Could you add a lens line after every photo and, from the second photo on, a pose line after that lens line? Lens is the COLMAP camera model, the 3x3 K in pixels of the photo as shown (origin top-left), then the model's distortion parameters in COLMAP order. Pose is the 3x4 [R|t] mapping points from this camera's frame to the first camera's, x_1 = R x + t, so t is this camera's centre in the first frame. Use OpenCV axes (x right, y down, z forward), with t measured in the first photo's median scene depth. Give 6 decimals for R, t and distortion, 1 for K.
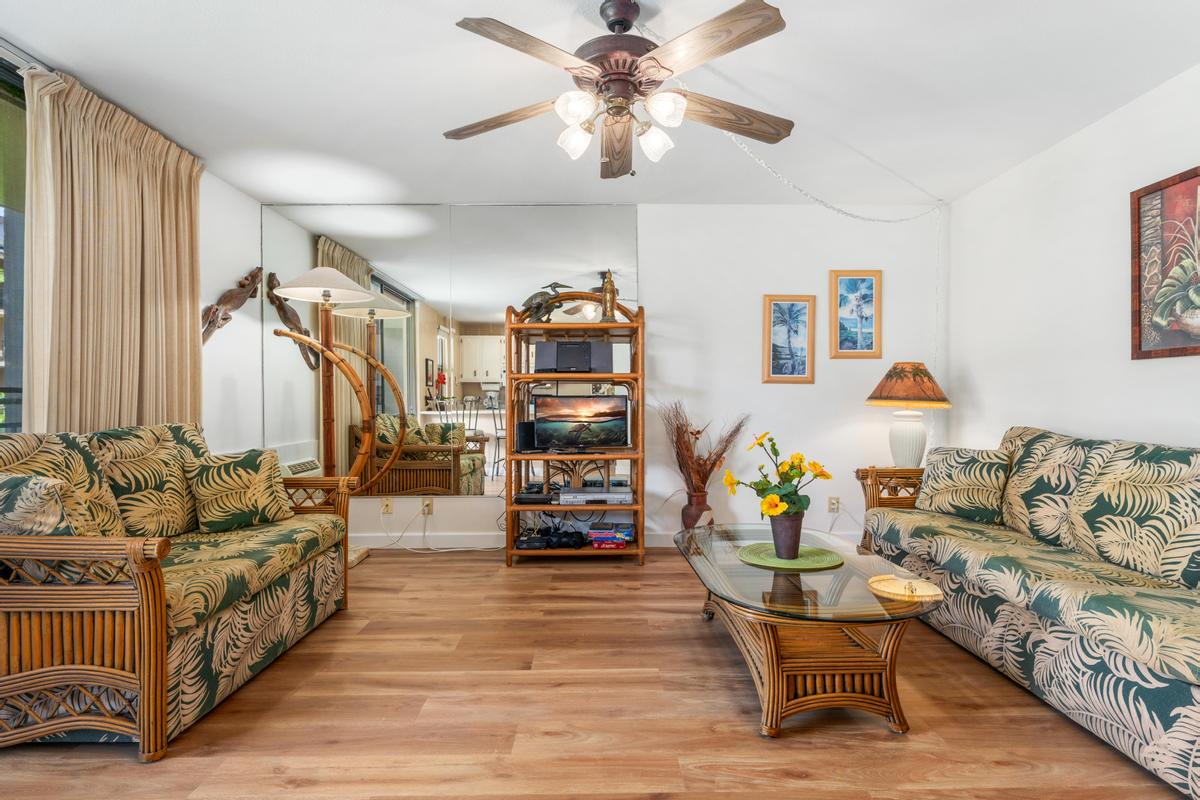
lens RADIAL K [[606.3, 0, 625.7], [0, 606.3, 402.6], [0, 0, 1]] dist [-0.009645, -0.001197]
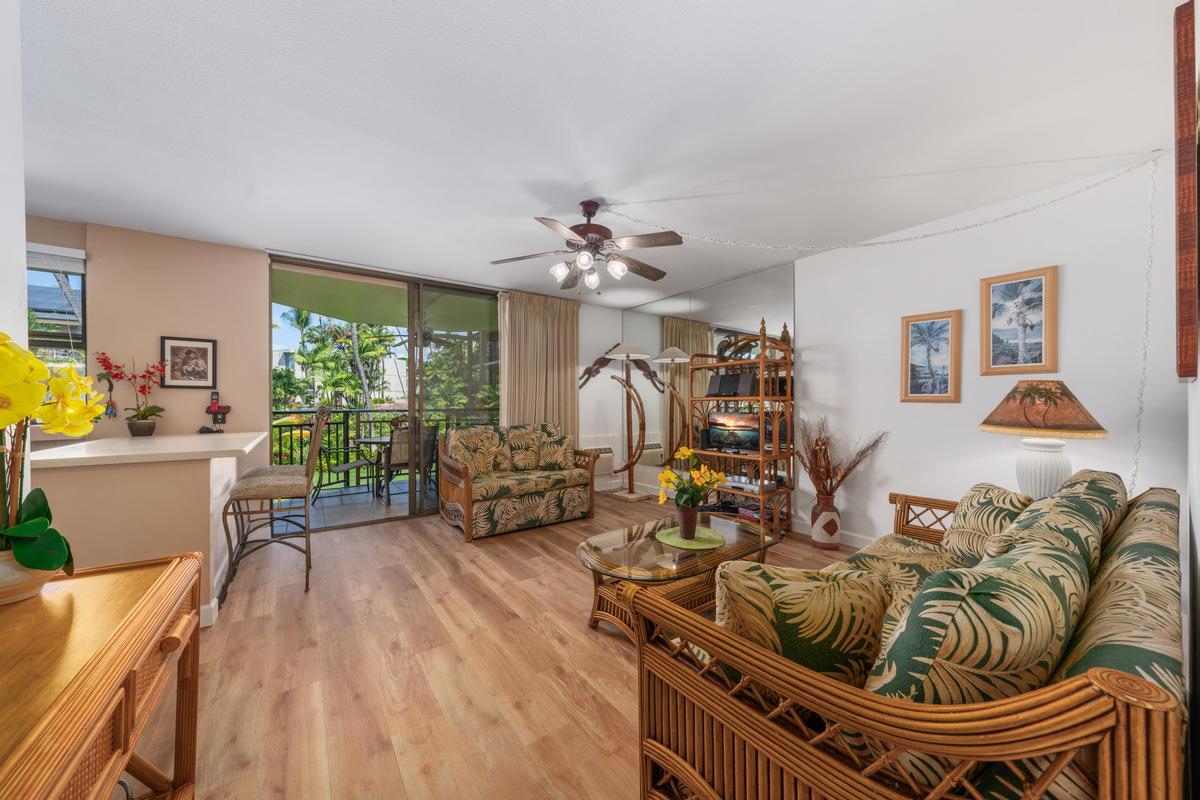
lens RADIAL K [[465.0, 0, 629.5], [0, 465.0, 398.4], [0, 0, 1]] dist [-0.000208, 0.000249]
pose [[0.560910, -0.002603, -0.827873, 0.734567], [0.001673, 0.999997, -0.002010, -0.043975], [0.827875, -0.000258, 0.560912, 0.192086]]
